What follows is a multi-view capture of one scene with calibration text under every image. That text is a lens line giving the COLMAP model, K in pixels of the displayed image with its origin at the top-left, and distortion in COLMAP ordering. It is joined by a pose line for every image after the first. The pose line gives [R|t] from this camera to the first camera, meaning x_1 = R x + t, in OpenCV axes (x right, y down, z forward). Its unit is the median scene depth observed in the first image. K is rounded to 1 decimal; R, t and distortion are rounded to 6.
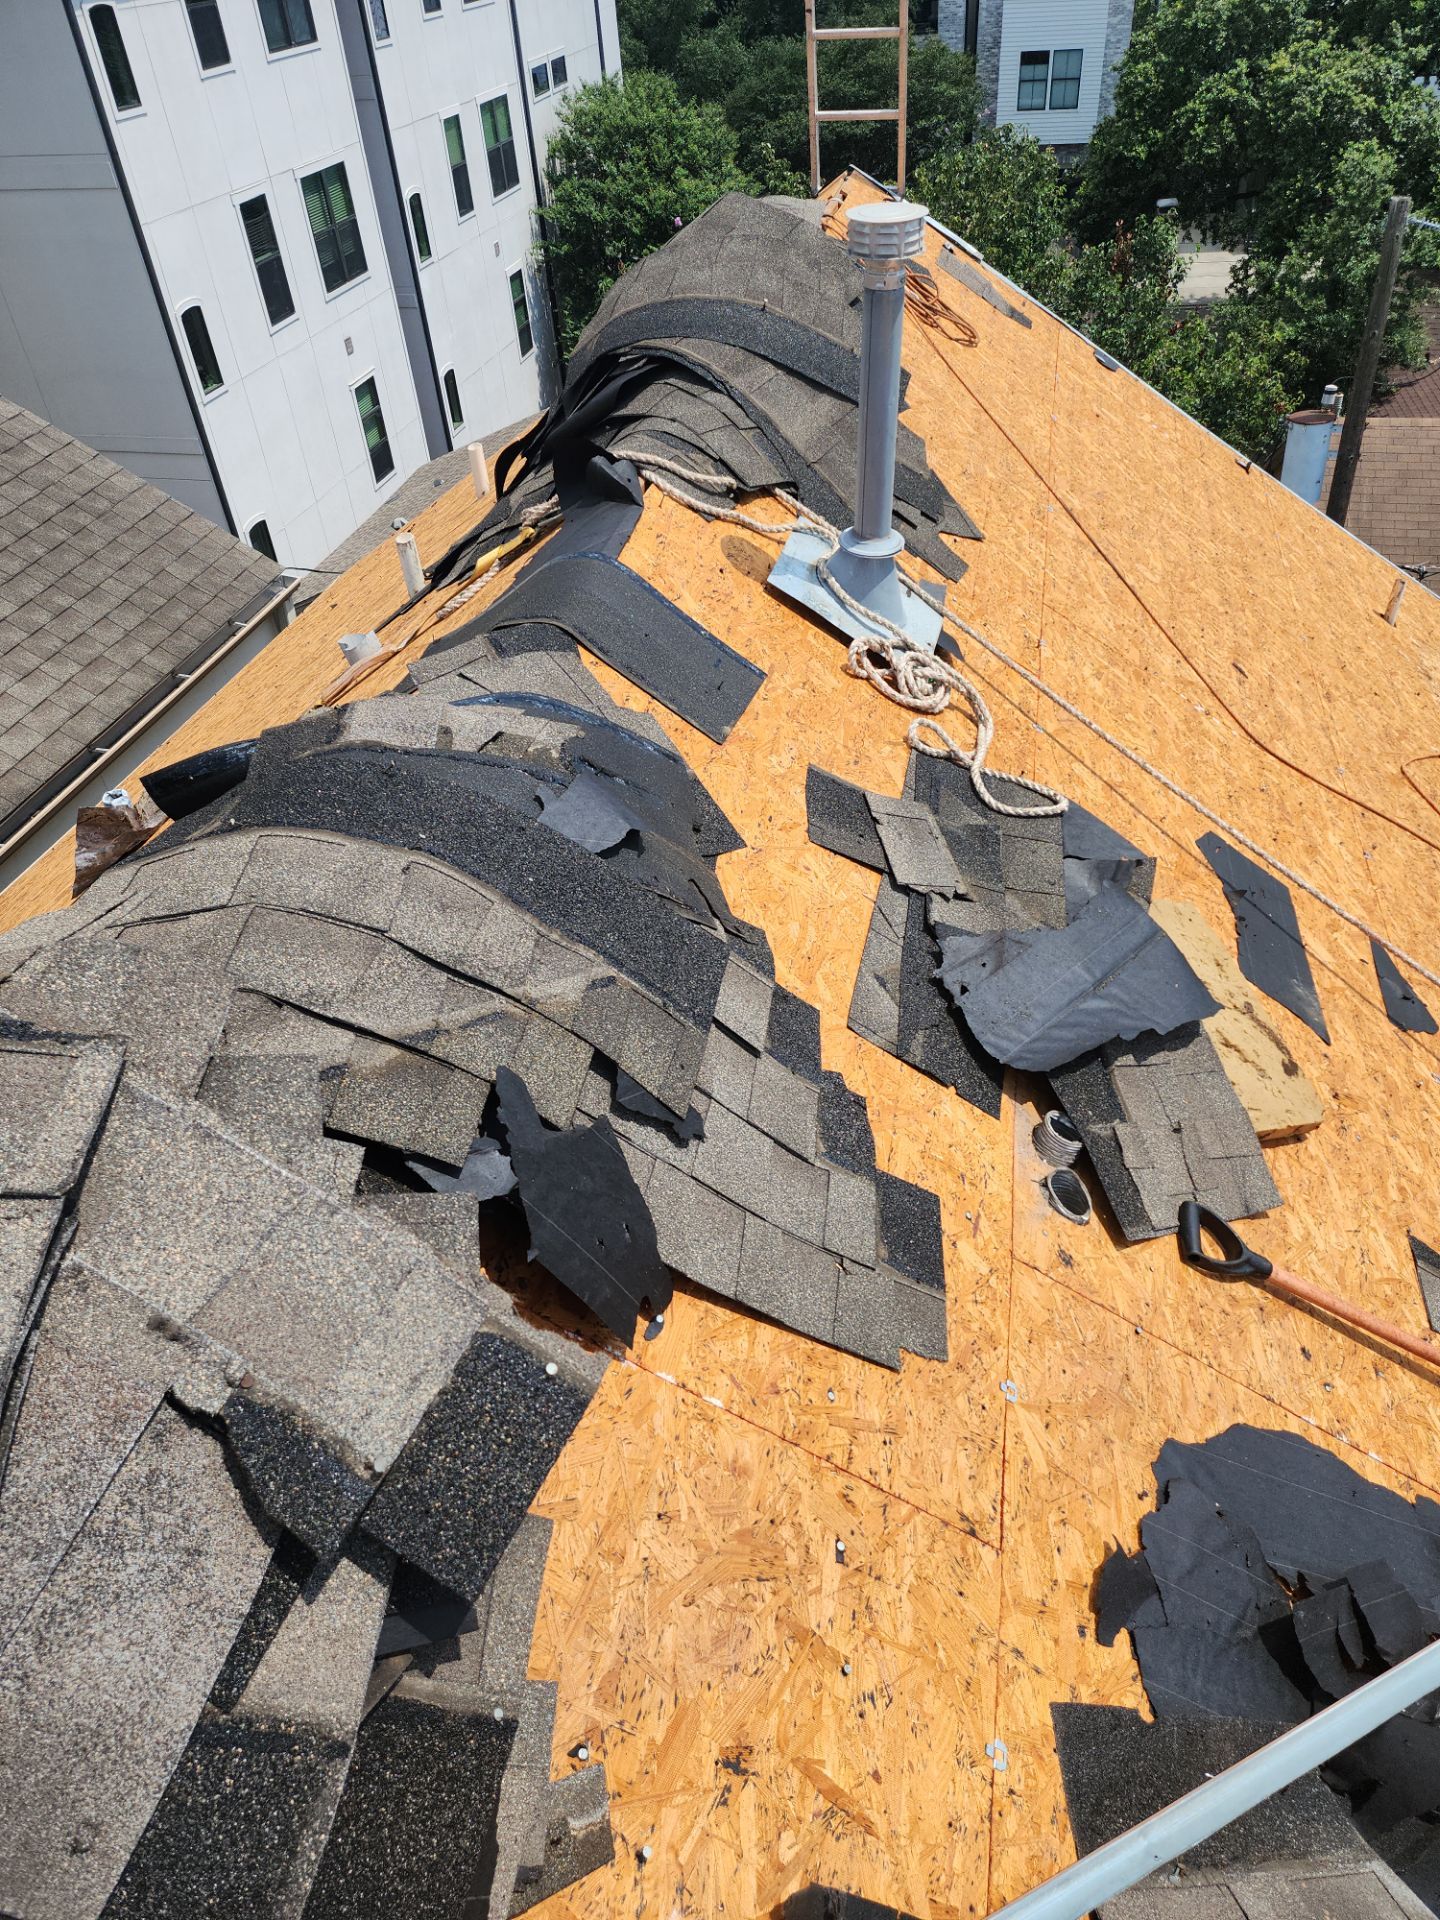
lens RADIAL K [[1274.3, 0, 749.2], [0, 1274.3, 986.8], [0, 0, 1]] dist [0.078217, -0.061704]
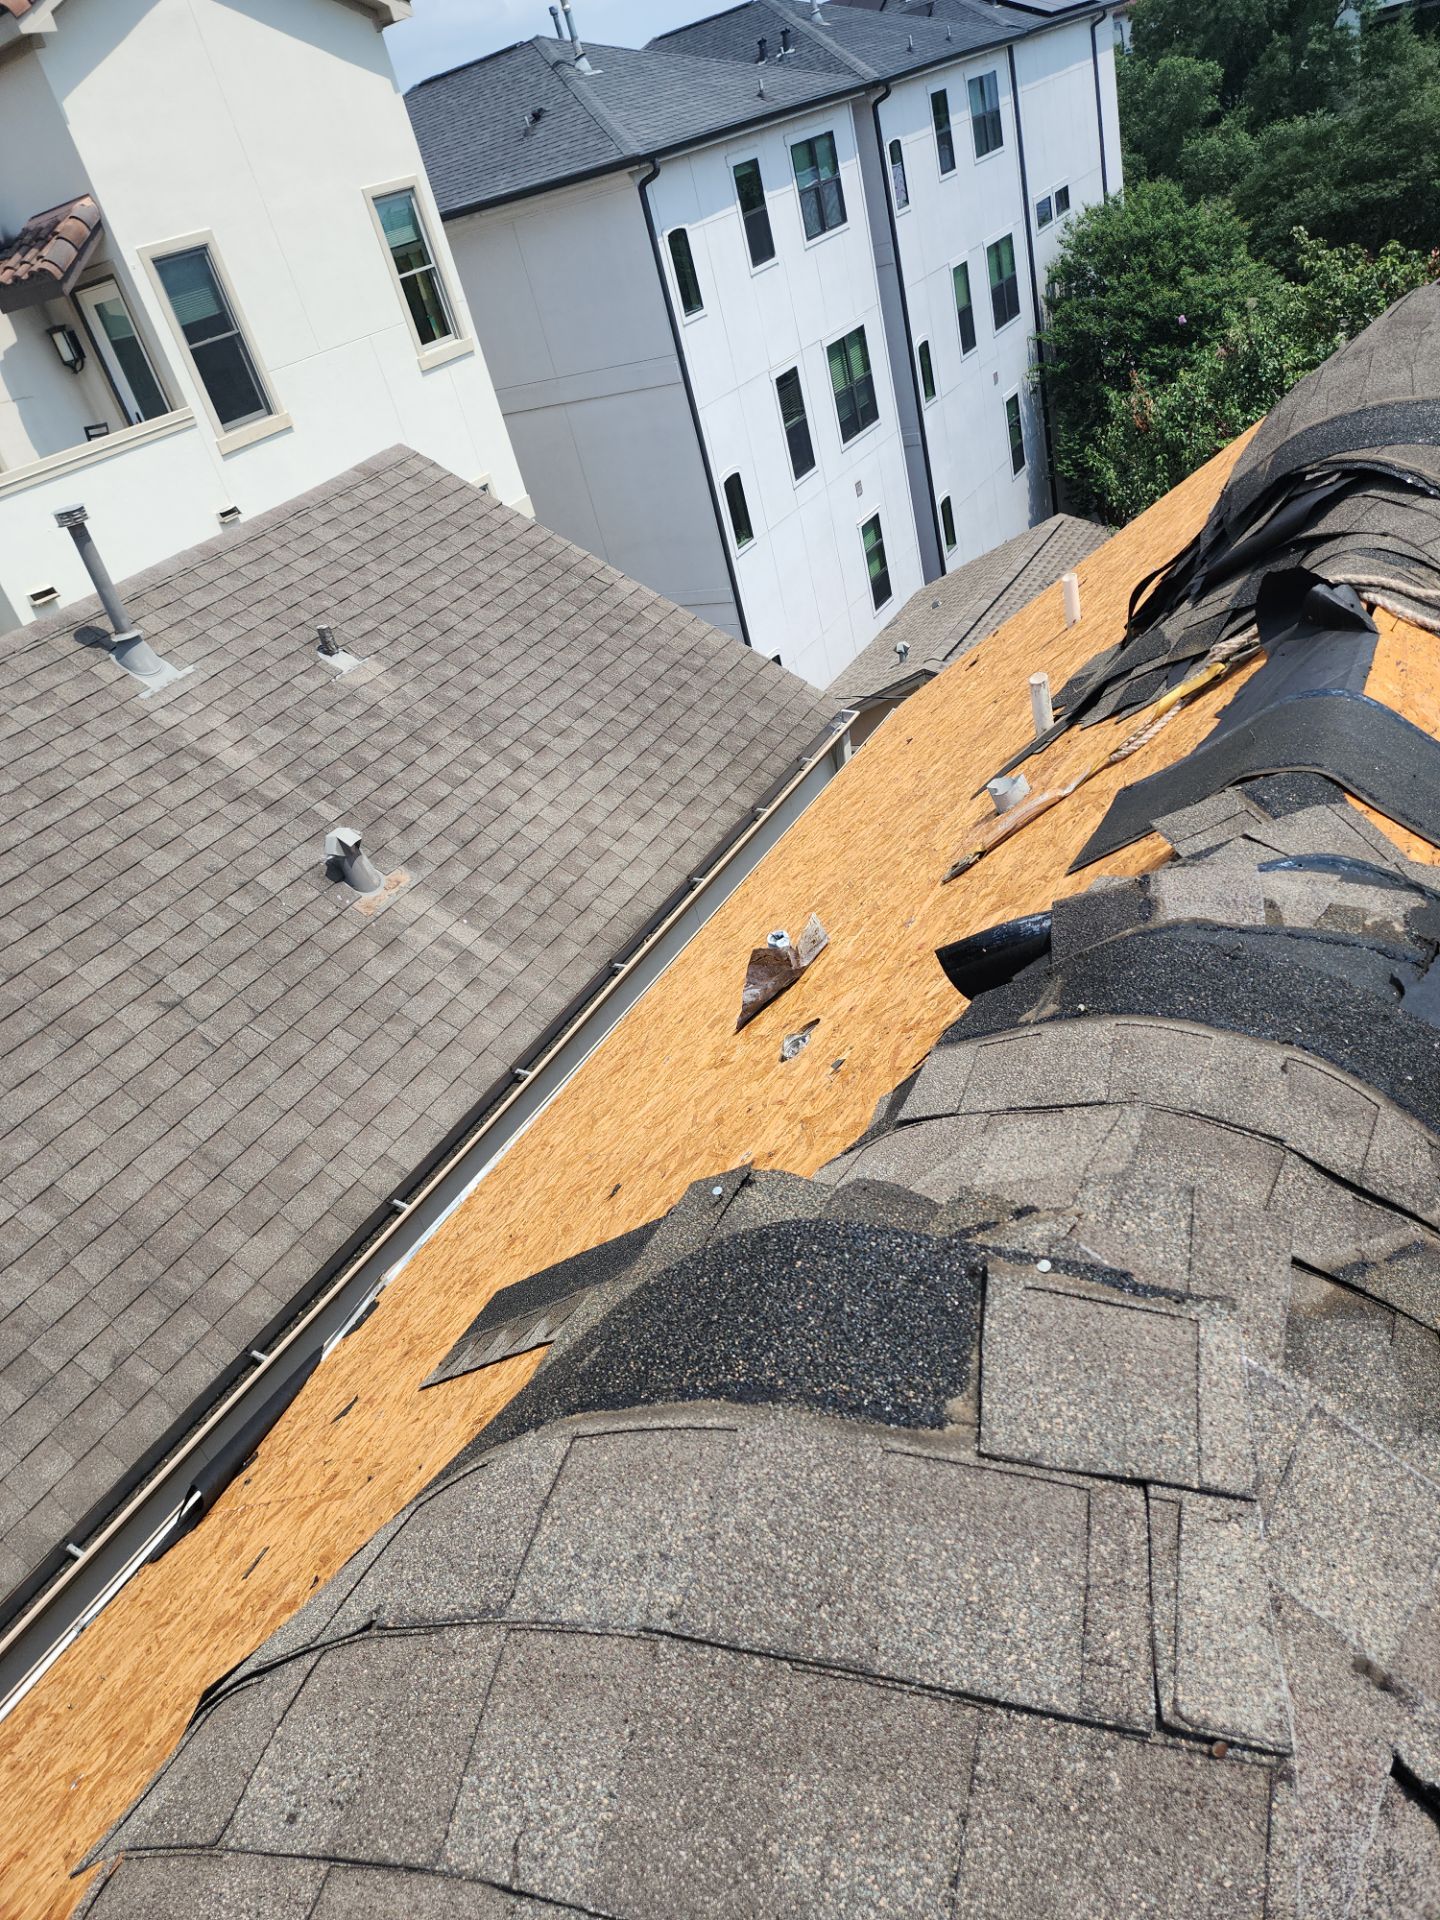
lens RADIAL K [[1274.3, 0, 641.8], [0, 1274.3, 956.1], [0, 0, 1]] dist [0.078217, -0.061704]
pose [[0.922899, 0.022749, -0.384370, -0.169677], [-0.059460, 0.994699, -0.083895, -0.033103], [0.380424, 0.100281, 0.919359, -0.011912]]
